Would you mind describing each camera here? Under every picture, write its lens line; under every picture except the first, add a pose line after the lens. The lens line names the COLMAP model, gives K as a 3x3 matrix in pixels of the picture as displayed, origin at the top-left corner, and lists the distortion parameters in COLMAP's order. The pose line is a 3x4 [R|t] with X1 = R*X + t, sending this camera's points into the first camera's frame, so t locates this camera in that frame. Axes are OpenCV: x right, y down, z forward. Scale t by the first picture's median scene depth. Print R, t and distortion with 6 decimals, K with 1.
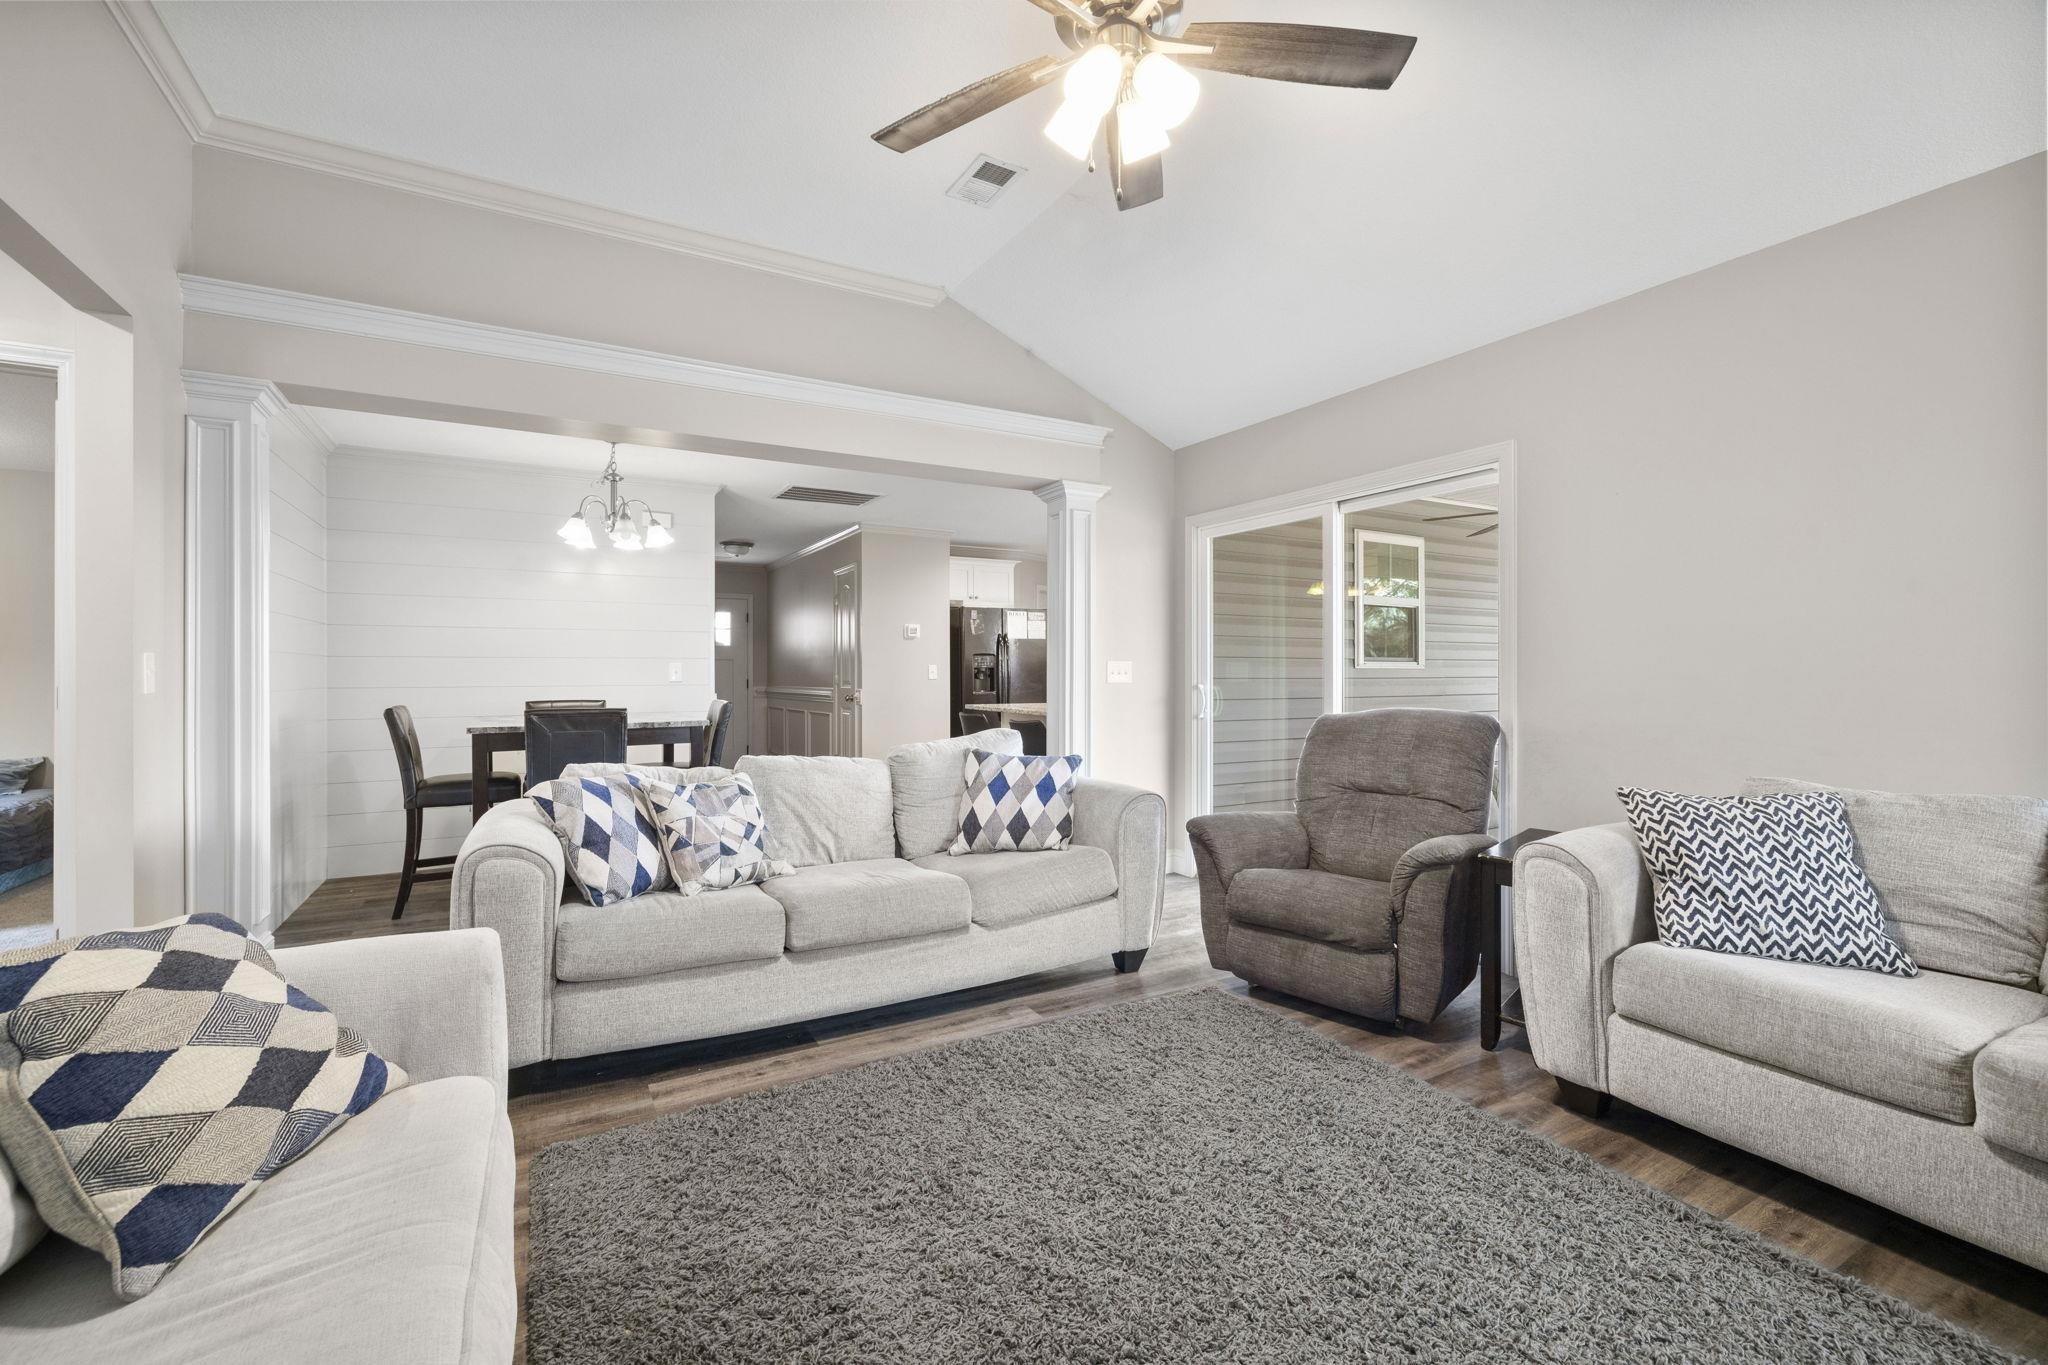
lens RADIAL K [[859.4, 0, 1041.7], [0, 859.4, 670.5], [0, 0, 1]] dist [-0.000760, 0.000146]
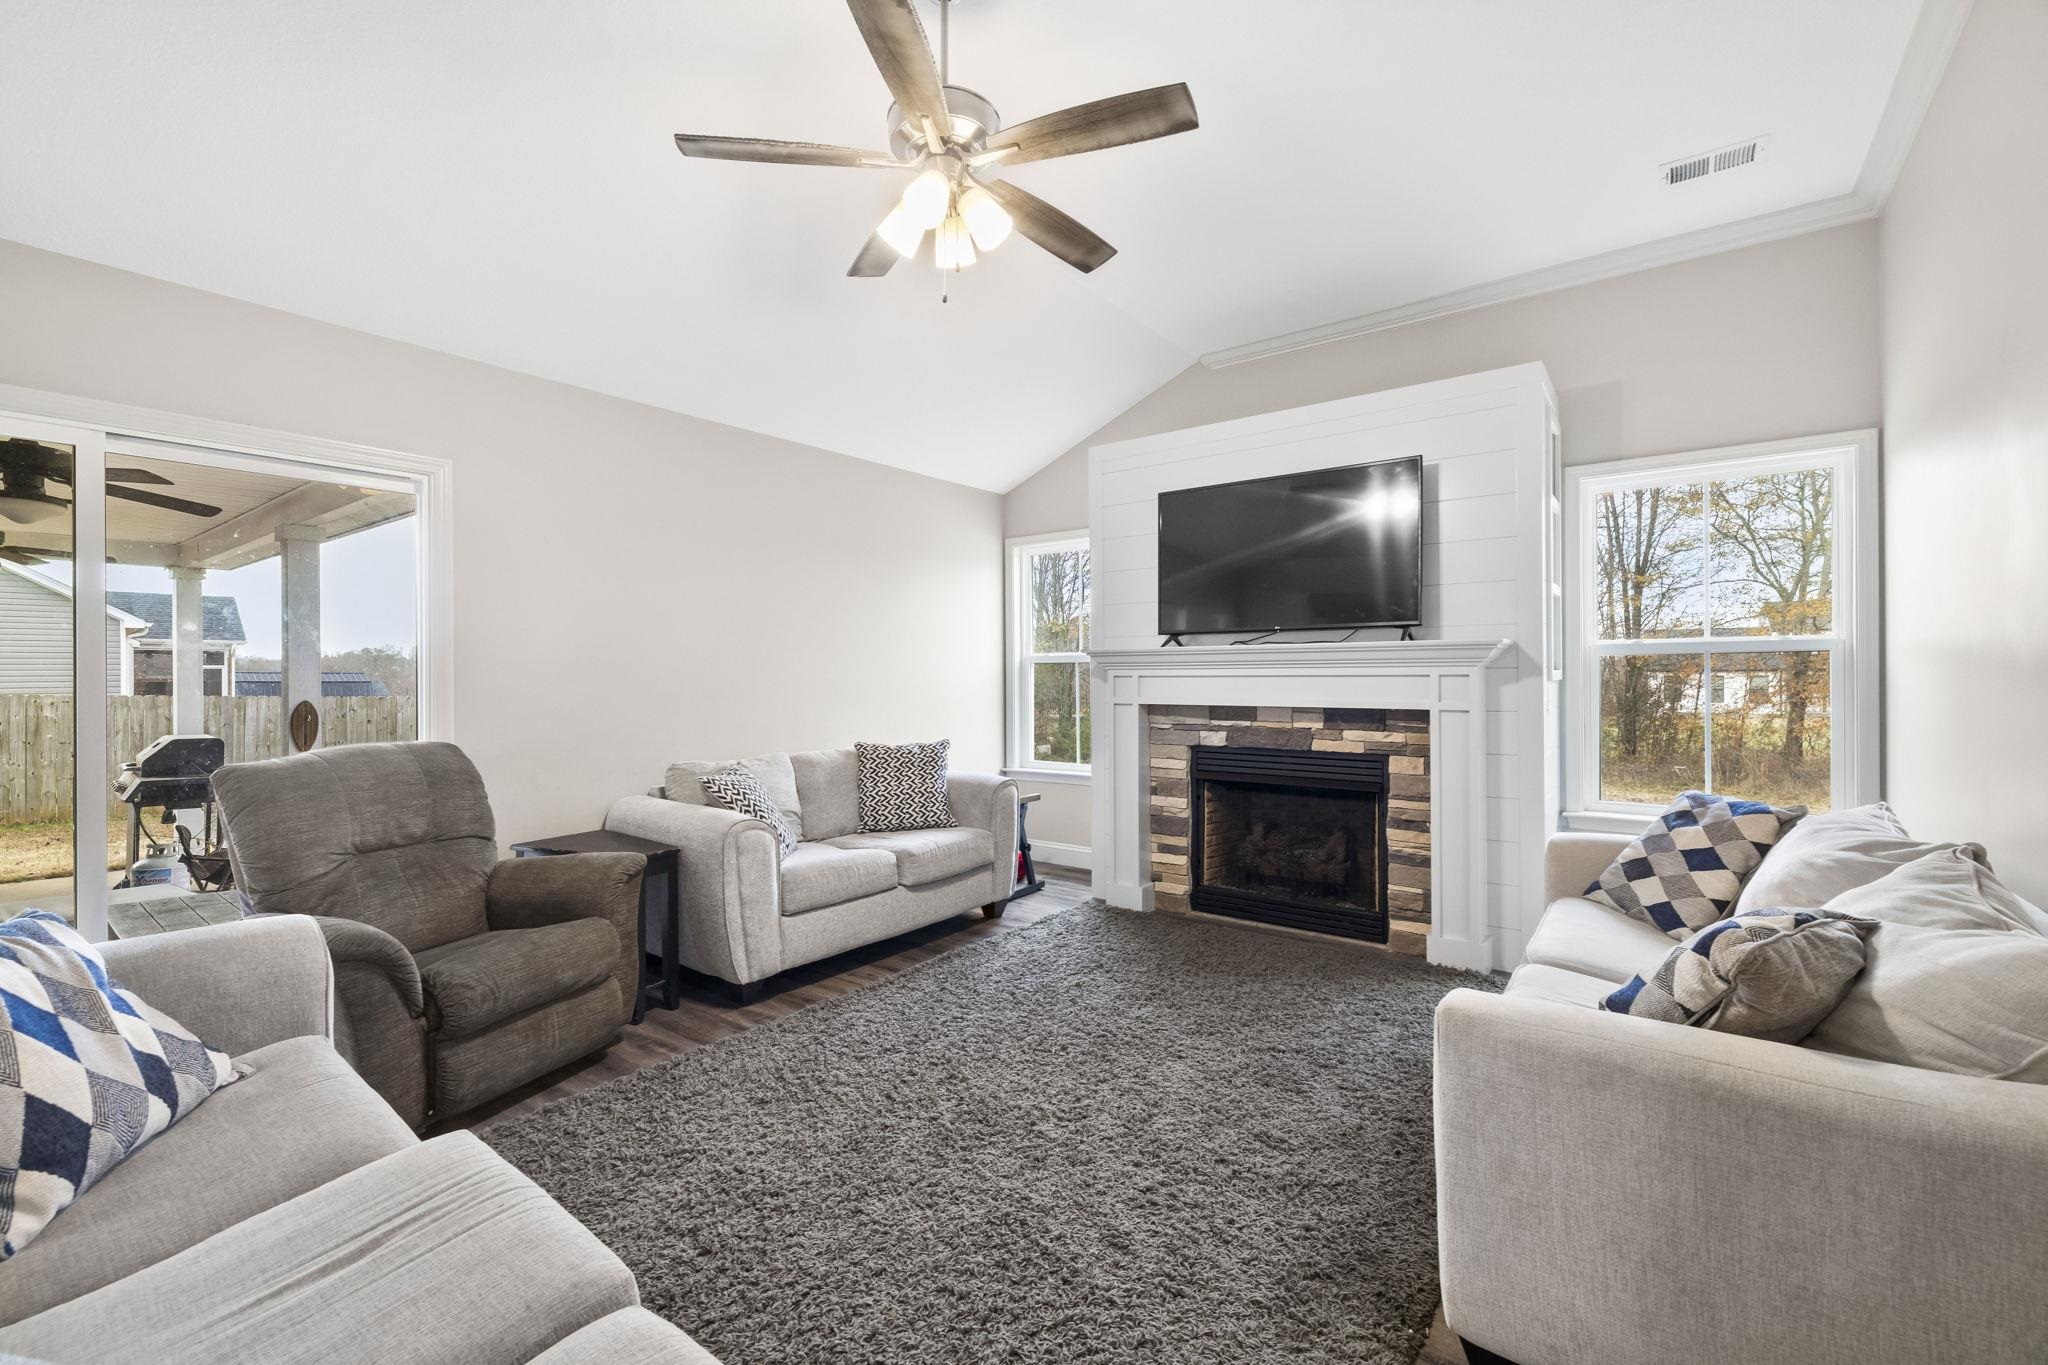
lens RADIAL K [[874.2, 0, 1012.8], [0, 874.2, 677.6], [0, 0, 1]] dist [0.000229, -0.000309]
pose [[-0.363493, -0.005309, 0.931582, -0.705481], [-0.000128, 0.999984, 0.005648, -0.029110], [-0.931597, 0.001934, -0.363488, 0.888580]]
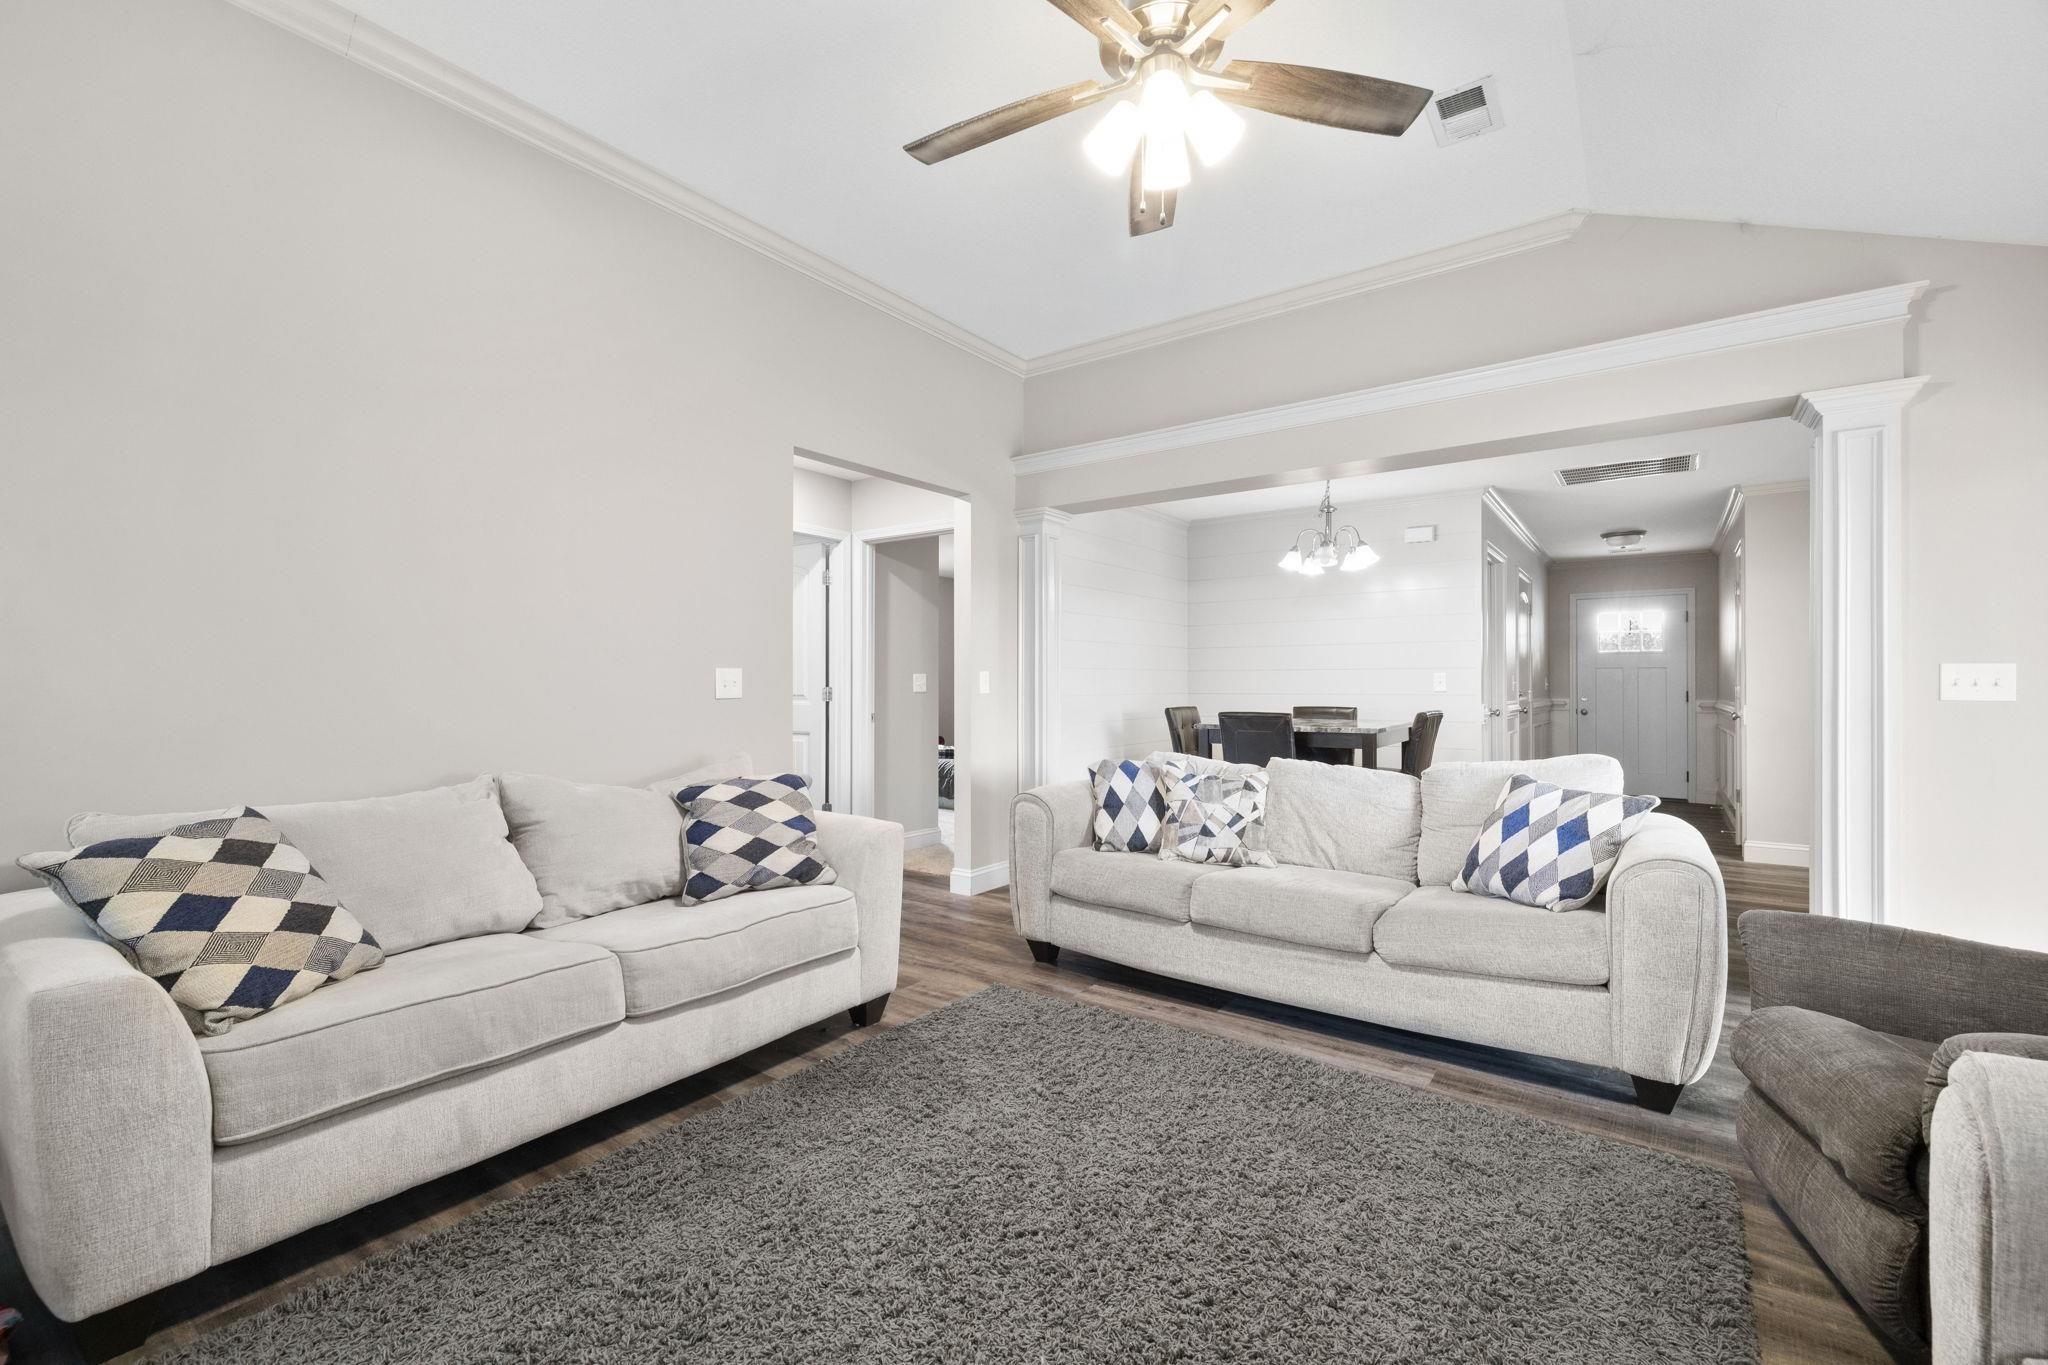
lens RADIAL K [[874.2, 0, 1012.8], [0, 874.2, 677.6], [0, 0, 1]] dist [0.000229, -0.000309]
pose [[0.398137, -0.004753, -0.917314, 0.640907], [0.000840, 0.999988, -0.004817, 0.001226], [0.917326, 0.001147, 0.398136, 0.274294]]
